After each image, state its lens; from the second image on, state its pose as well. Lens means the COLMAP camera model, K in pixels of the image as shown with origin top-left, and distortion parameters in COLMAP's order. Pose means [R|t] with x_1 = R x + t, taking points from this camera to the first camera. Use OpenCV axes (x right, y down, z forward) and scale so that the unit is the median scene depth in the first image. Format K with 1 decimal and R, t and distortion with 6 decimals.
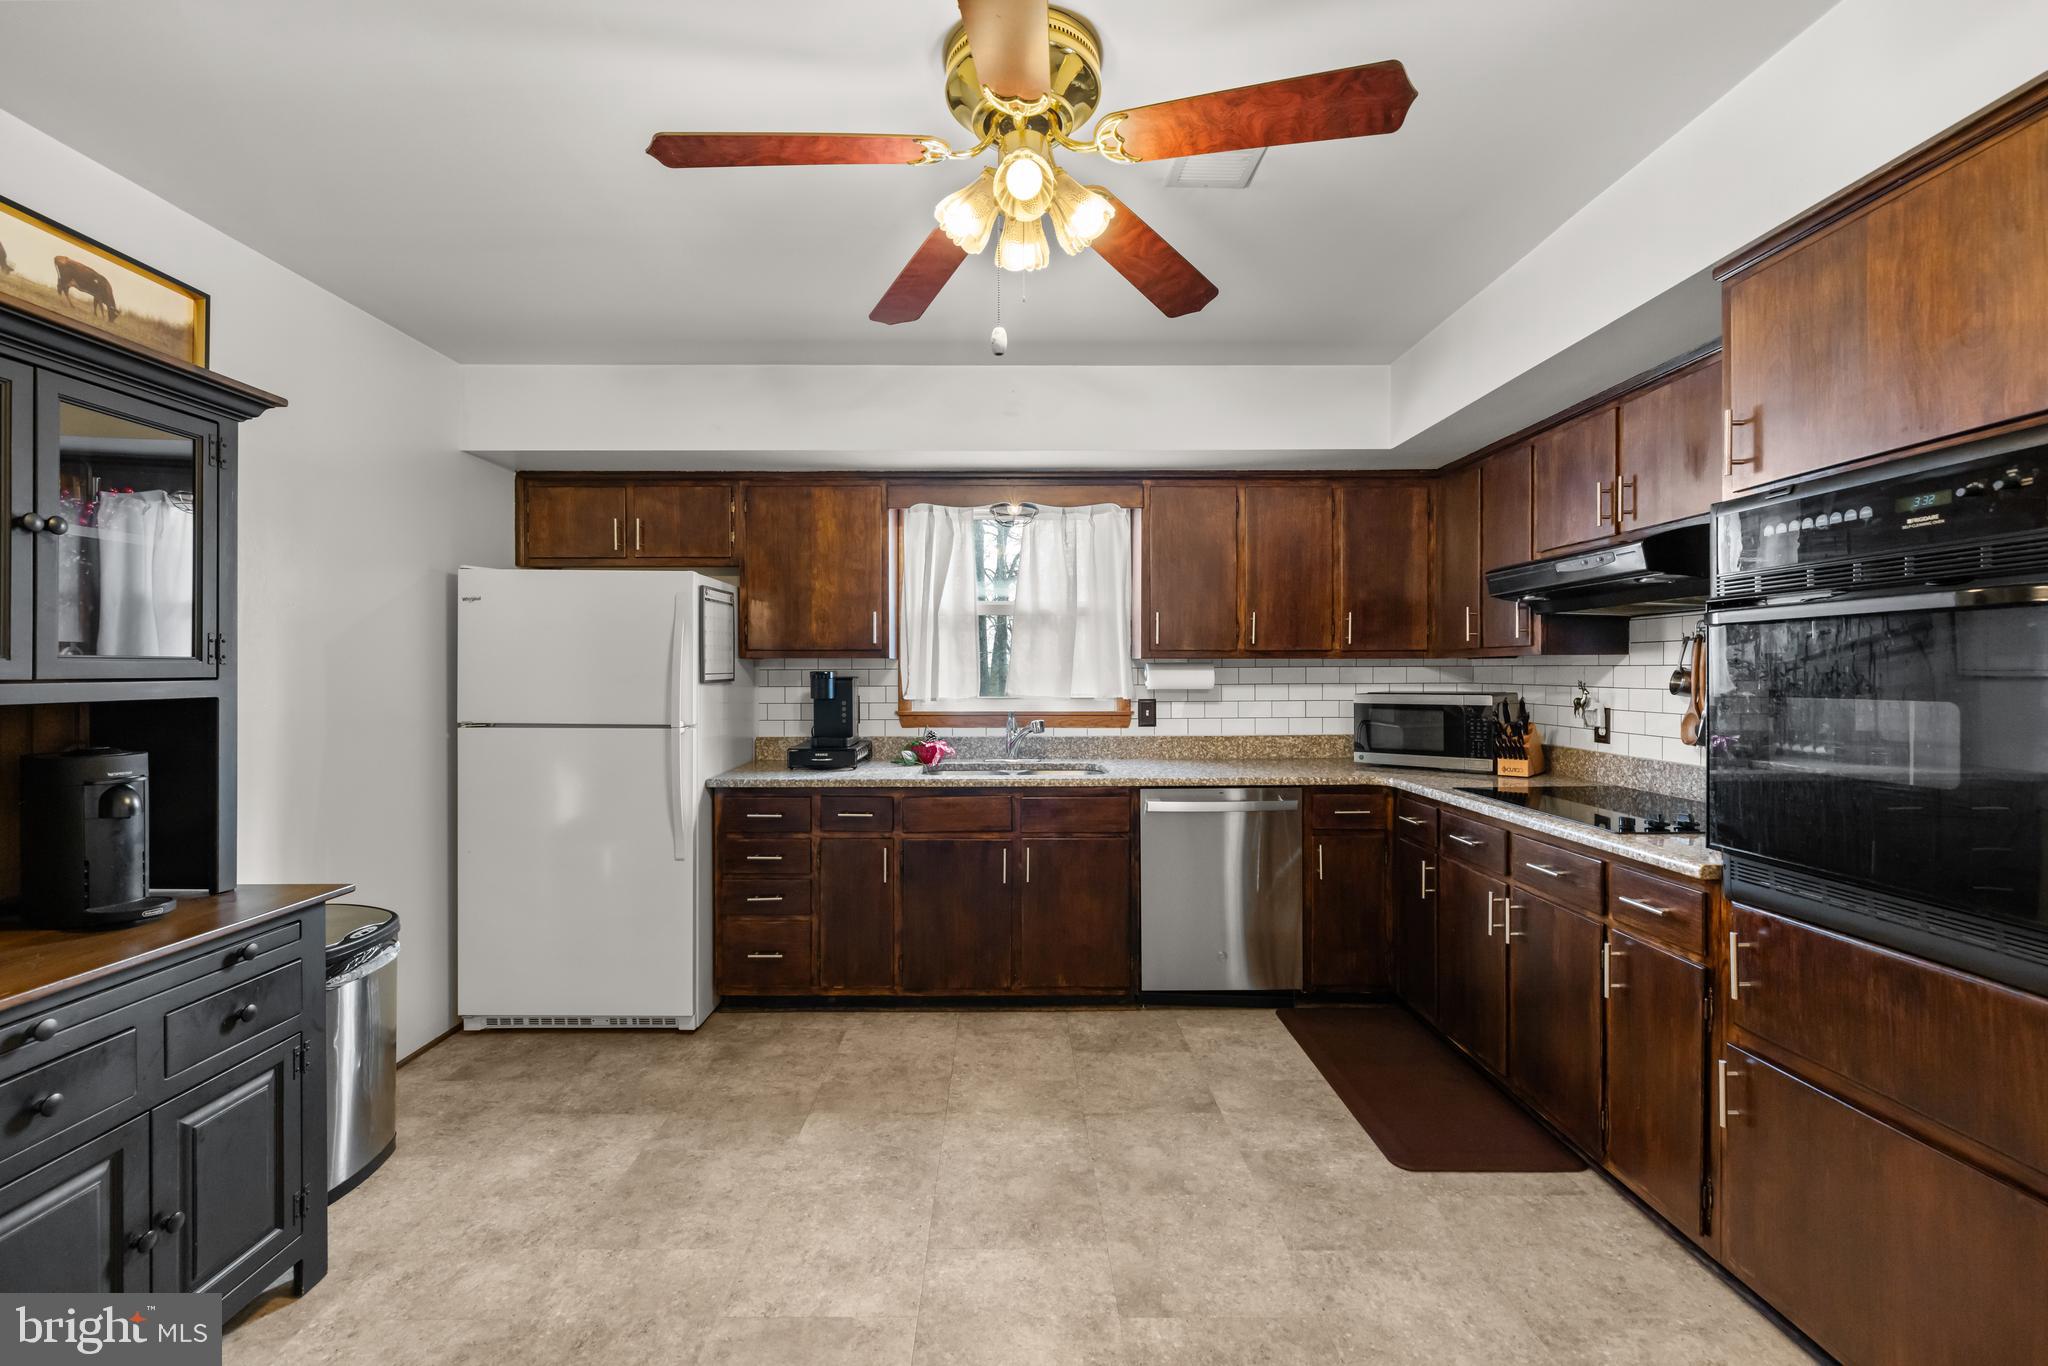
lens RADIAL K [[866.2, 0, 1002.6], [0, 866.2, 679.2], [0, 0, 1]] dist [0.001355, -0.000200]
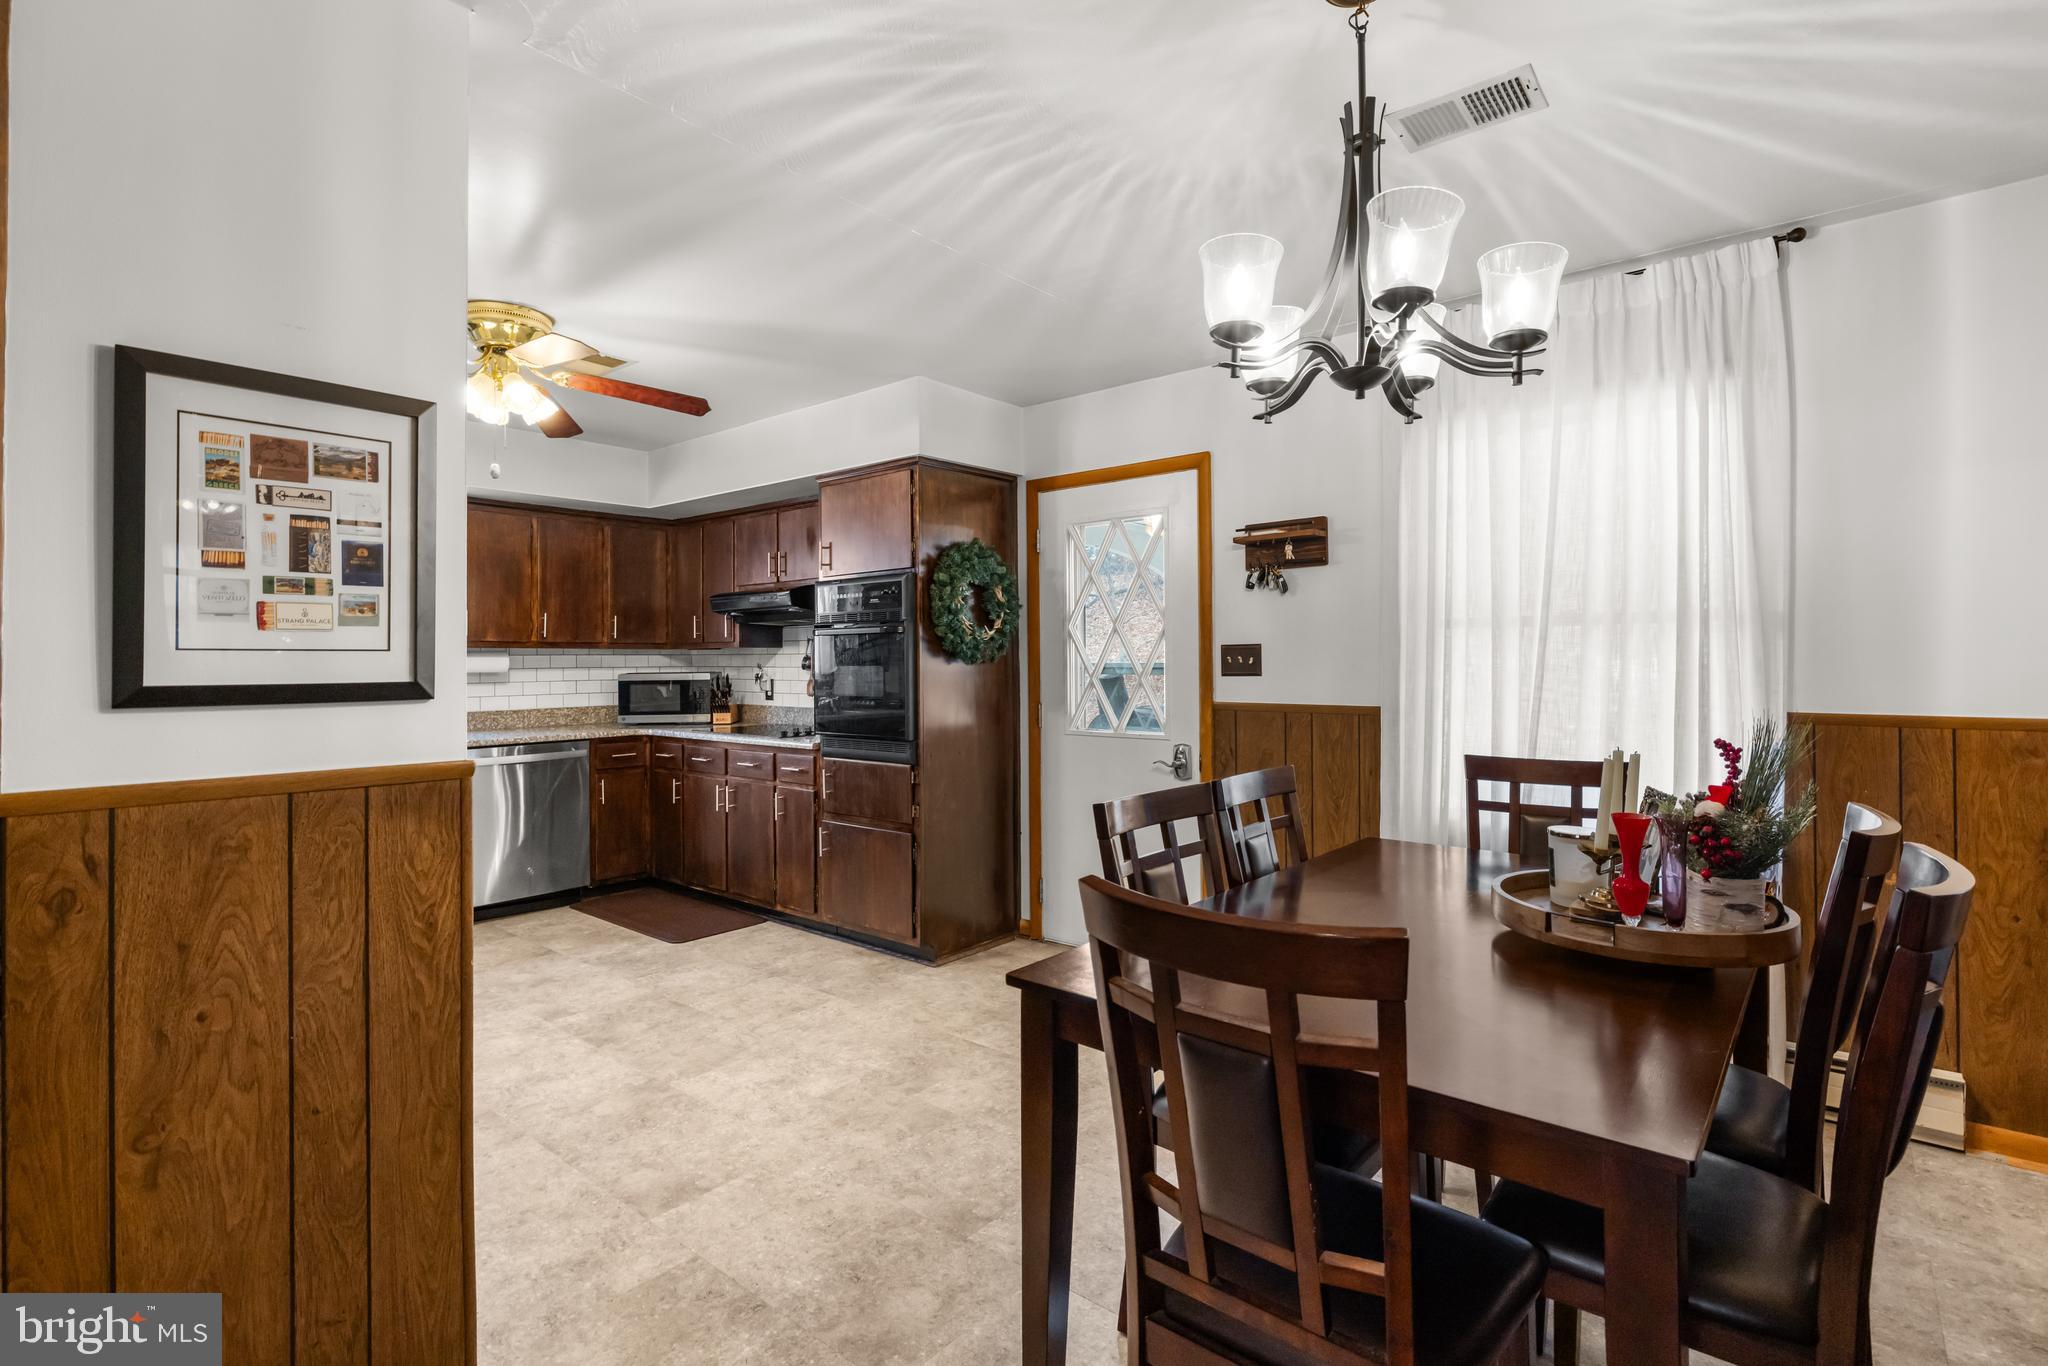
lens RADIAL K [[980.3, 0, 1024.2], [0, 980.3, 649.5], [0, 0, 1]] dist [-0.008578, 0.001450]
pose [[0.640713, 0.008412, 0.767734, -0.470146], [0.009965, 0.999765, -0.019271, 0.017268], [-0.767715, 0.019998, 0.640479, -0.623346]]
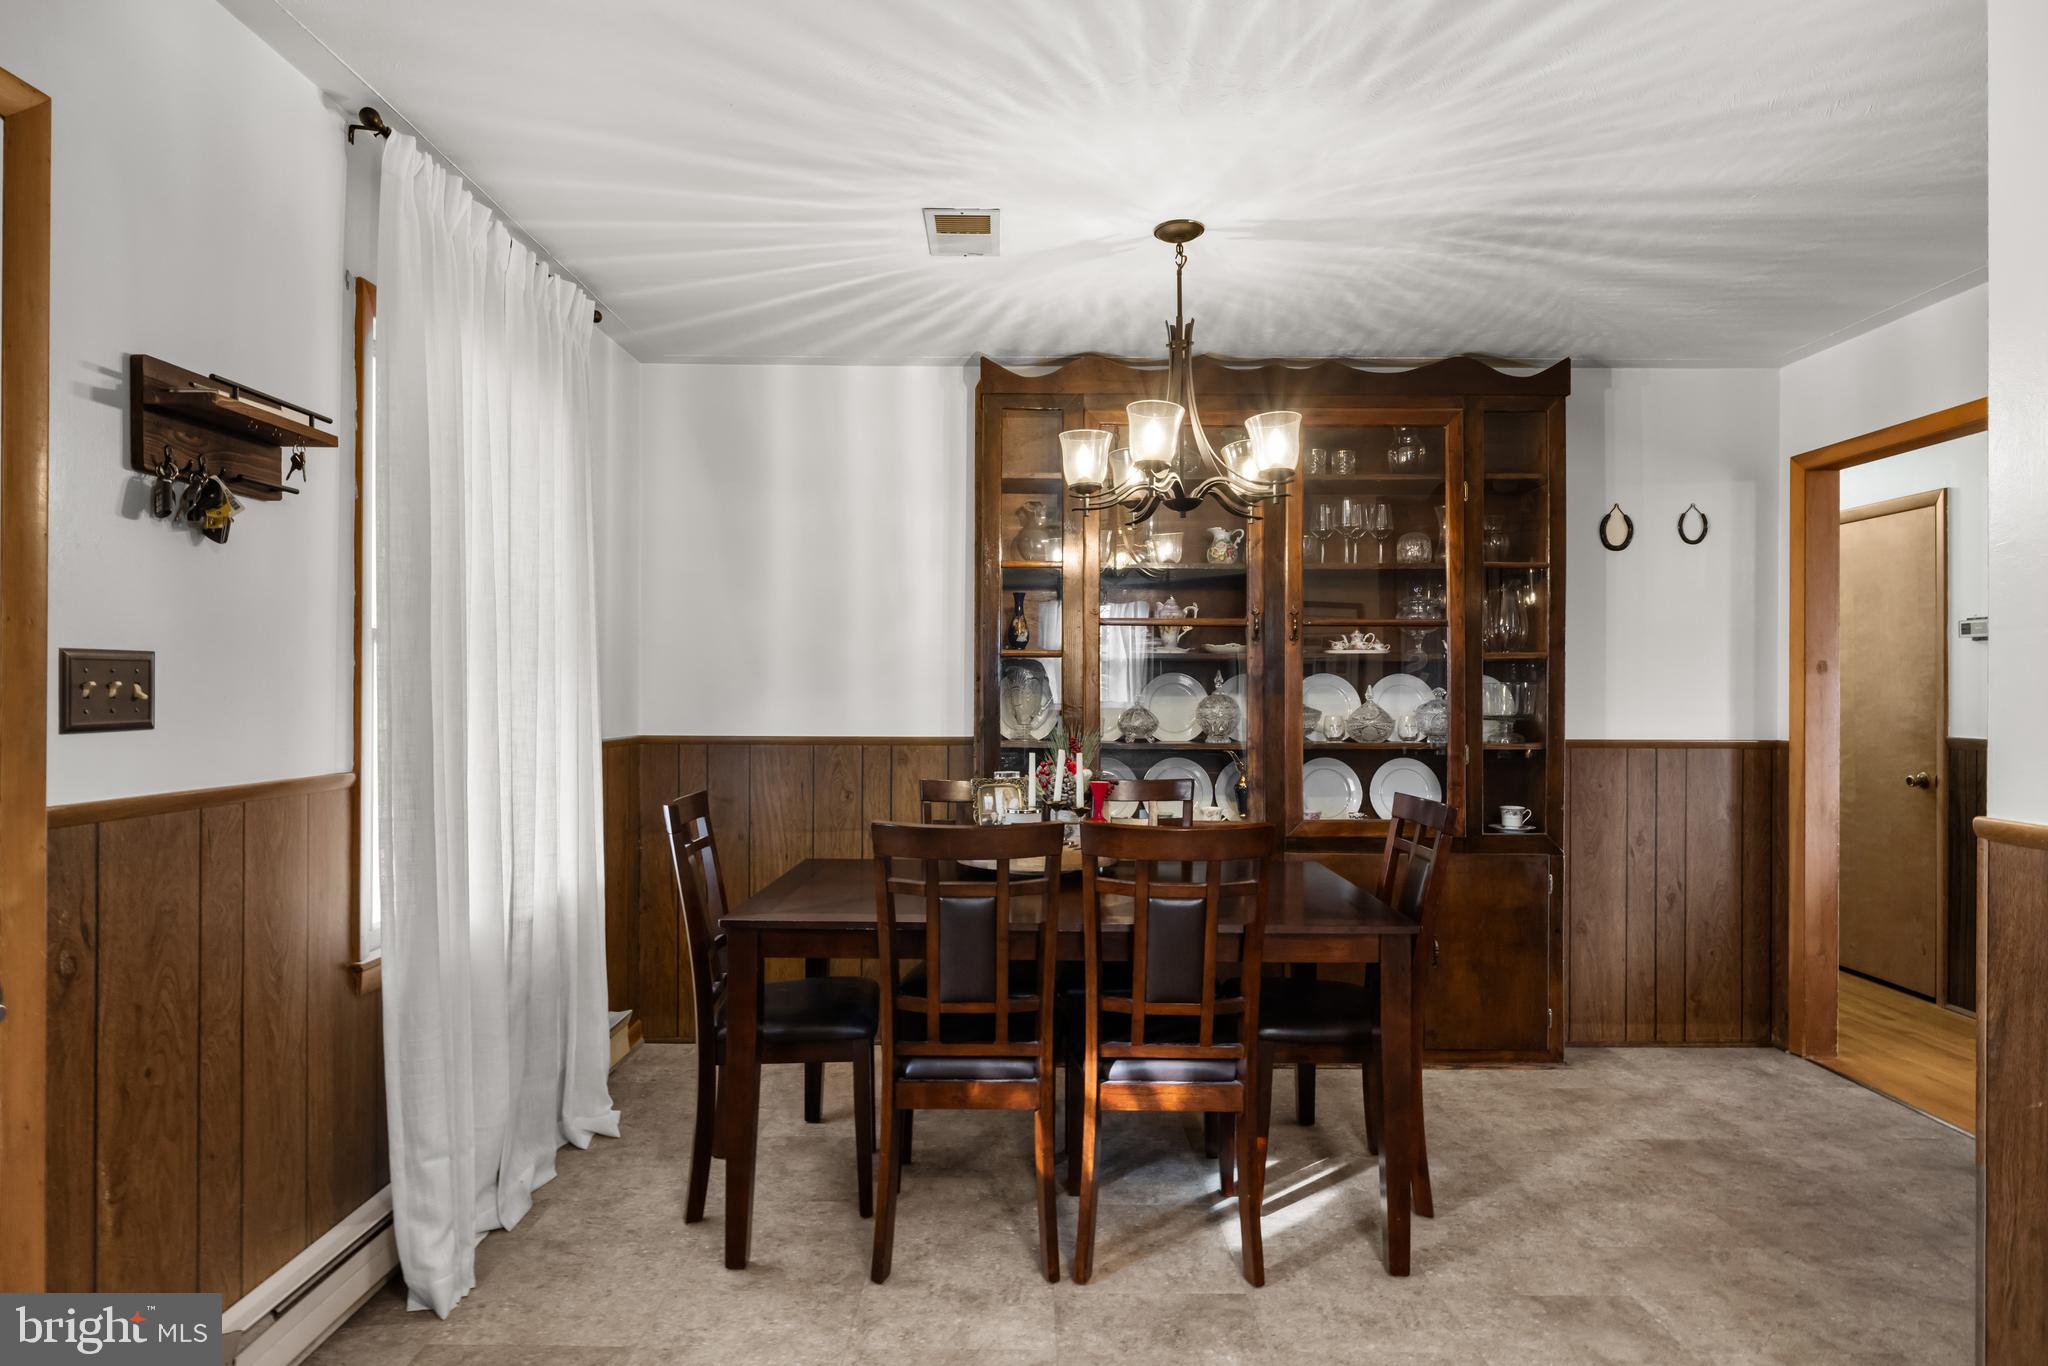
lens RADIAL K [[1110.9, 0, 1027.3], [0, 1110.9, 689.4], [0, 0, 1]] dist [-0.000928, 0.000550]
pose [[-0.999985, 0.000665, -0.005435, 0.243601], [0.000646, 0.999994, 0.003486, 0.006687], [0.005438, 0.003483, -0.999979, 0.568522]]
